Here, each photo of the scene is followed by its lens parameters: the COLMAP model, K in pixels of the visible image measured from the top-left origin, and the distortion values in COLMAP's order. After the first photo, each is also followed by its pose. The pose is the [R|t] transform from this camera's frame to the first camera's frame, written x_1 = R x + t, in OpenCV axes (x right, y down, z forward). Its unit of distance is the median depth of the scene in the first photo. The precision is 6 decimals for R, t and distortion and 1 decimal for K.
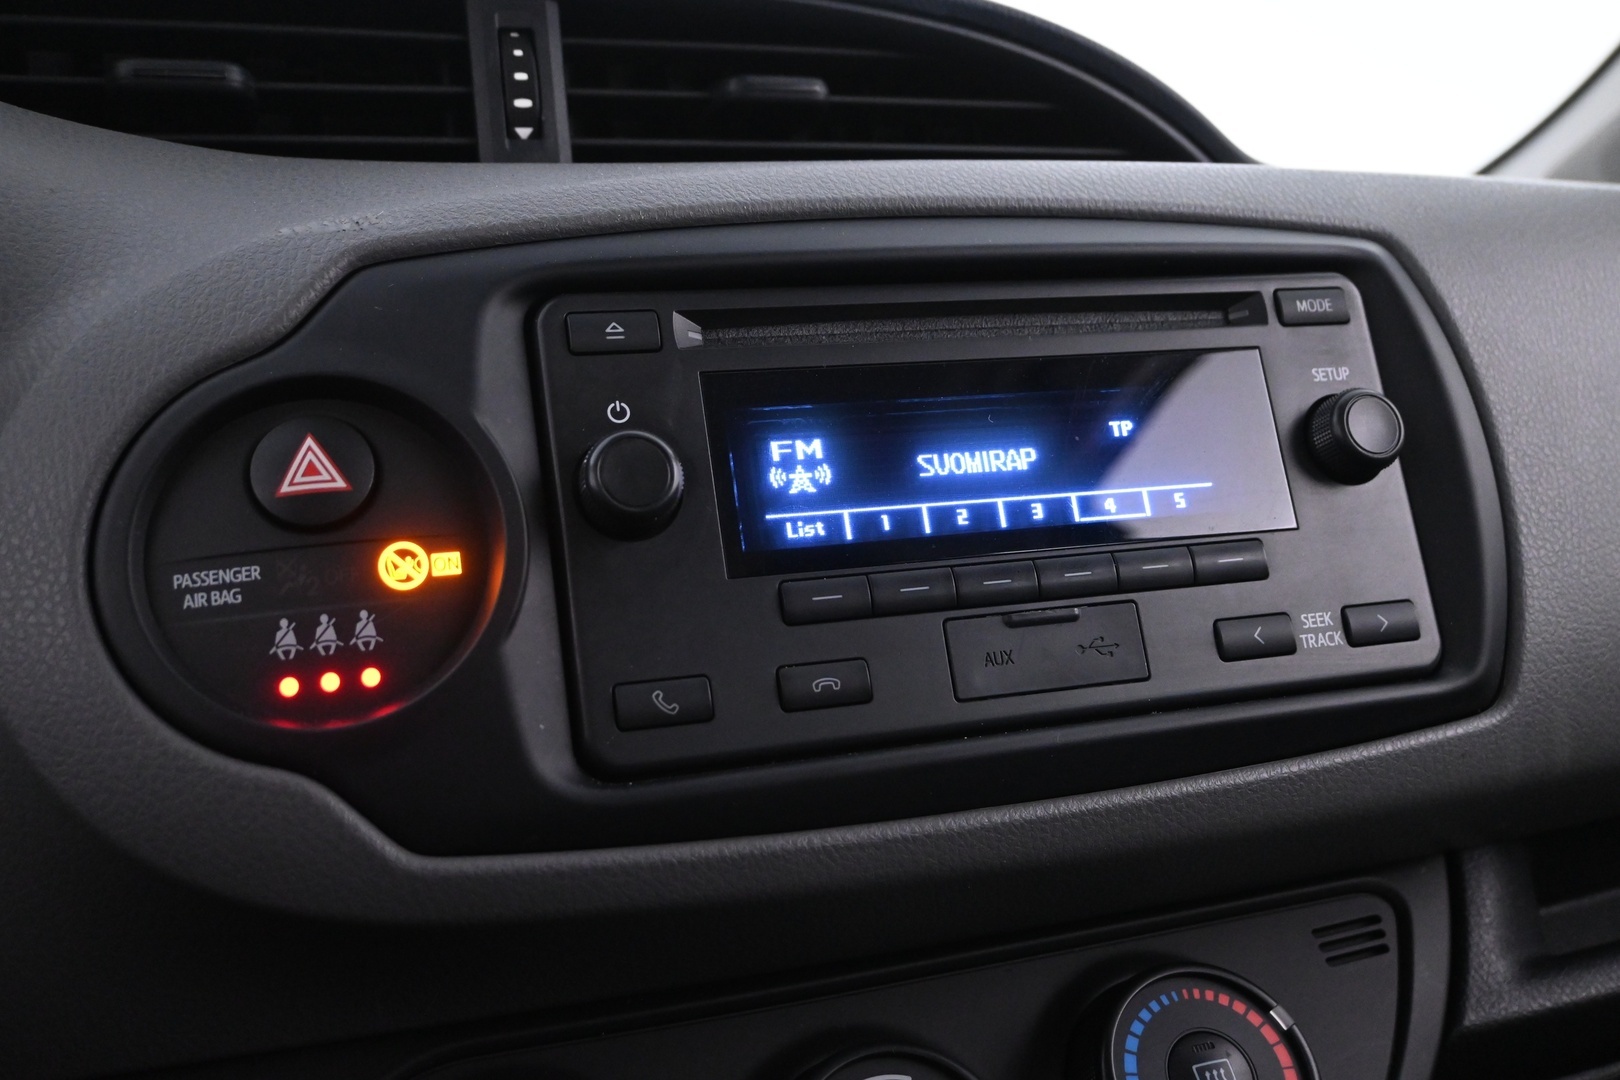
lens RADIAL K [[1544.4, 0, 815.4], [0, 1544.4, 537.0], [0, 0, 1]] dist [-0.016491, 0.000000]
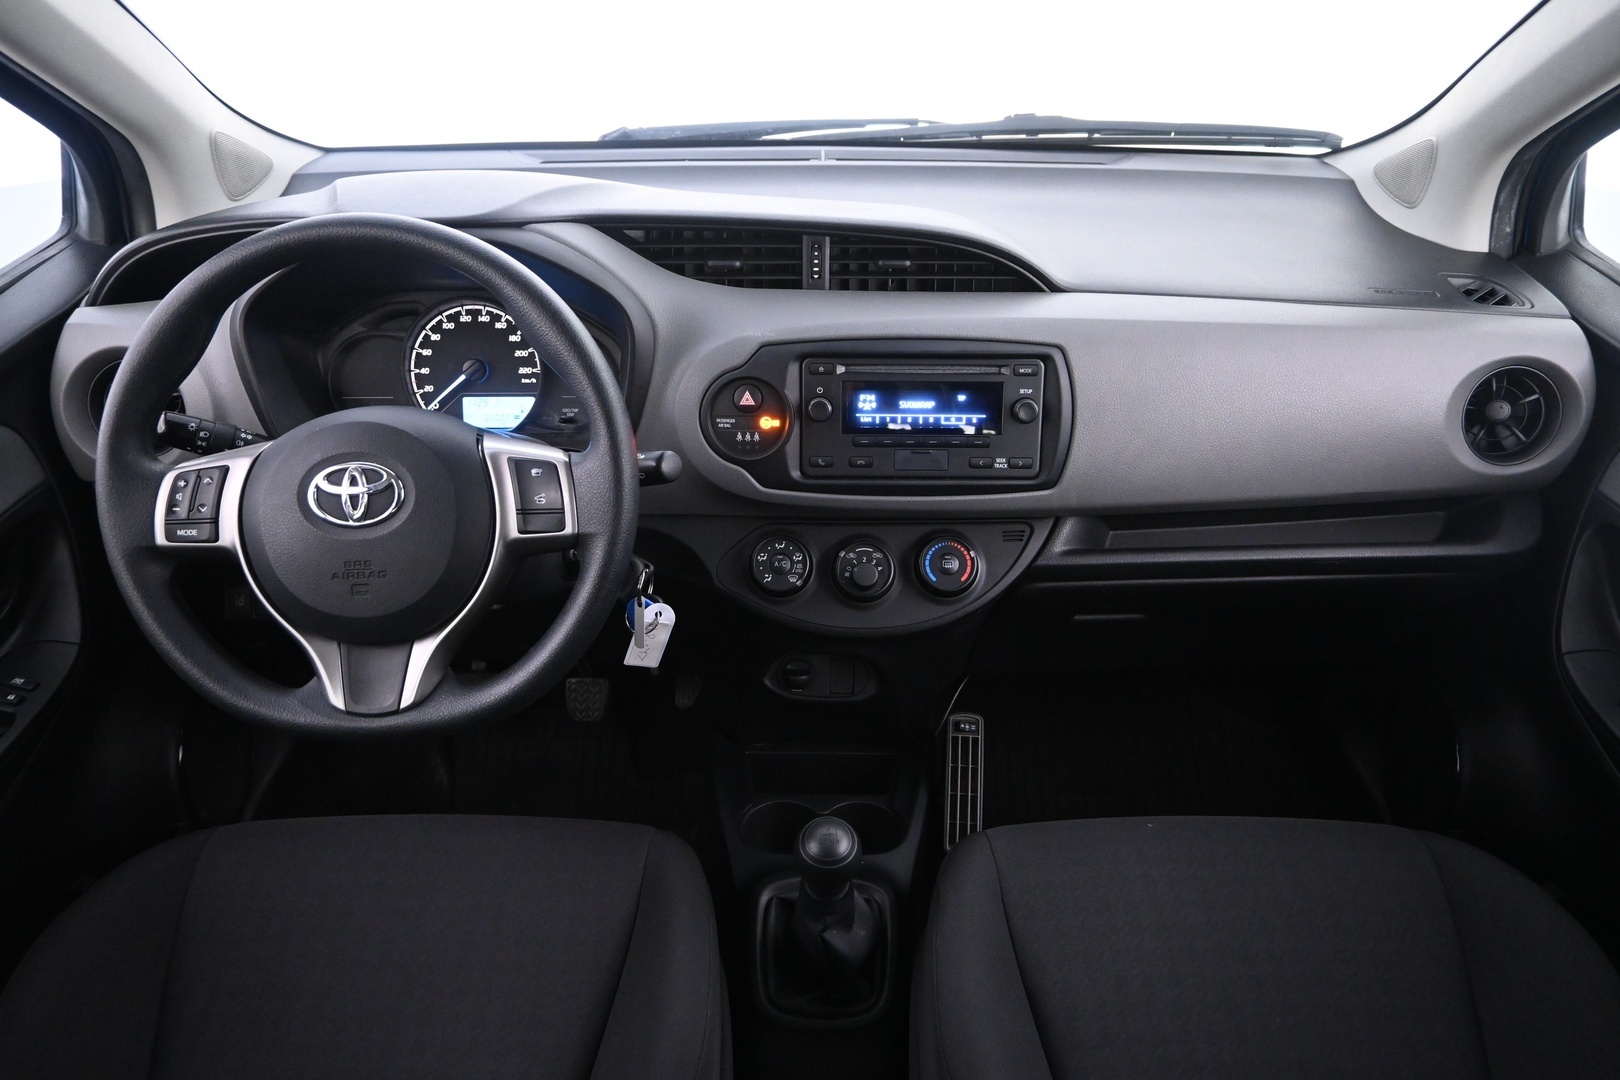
lens RADIAL K [[1107.0, 0, 811.4], [0, 1107.0, 534.7], [0, 0, 1]] dist [0.000605, -0.000847]
pose [[0.946857, 0.205660, -0.247317, 0.659471], [-0.079309, 0.894423, 0.440134, -1.033872], [0.311724, -0.397130, 0.863201, -1.698288]]
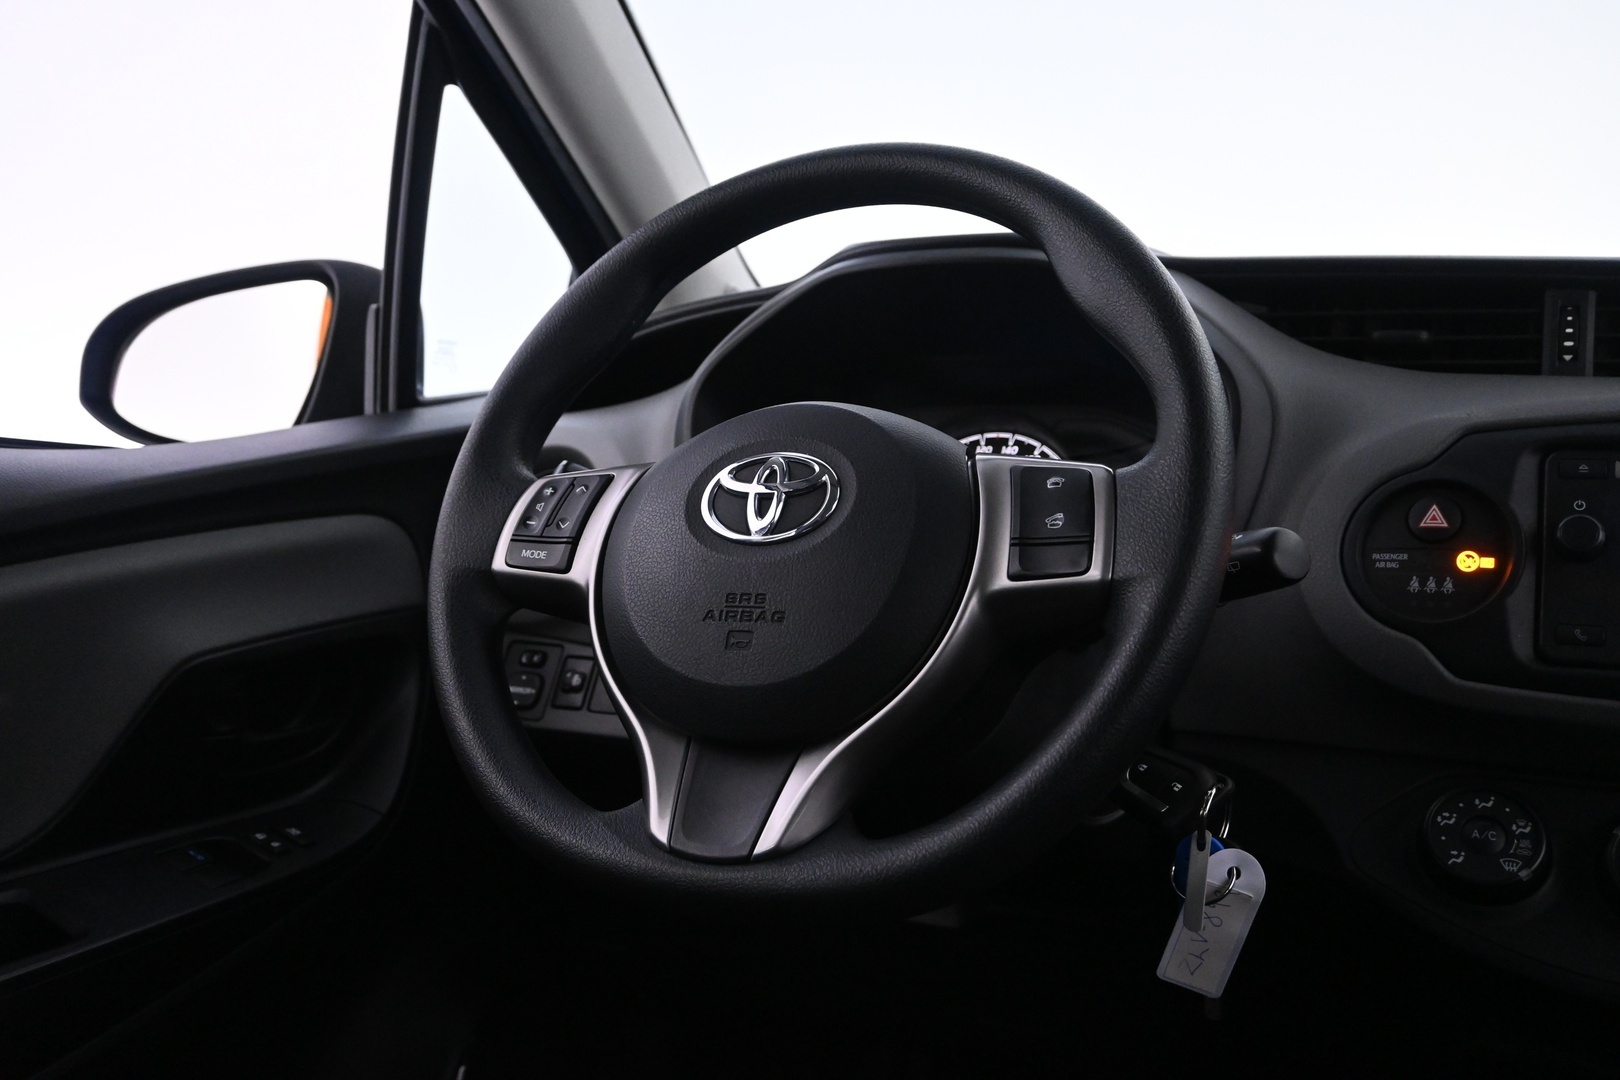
lens RADIAL K [[1388.5, 0, 816.0], [0, 1388.5, 538.3], [0, 0, 1]] dist [0.000076, -0.002885]
pose [[0.722455, 0.110609, -0.682513, 0.454995], [-0.104884, 0.993230, 0.049942, -0.017794], [0.683416, 0.035504, 0.729165, -1.230827]]
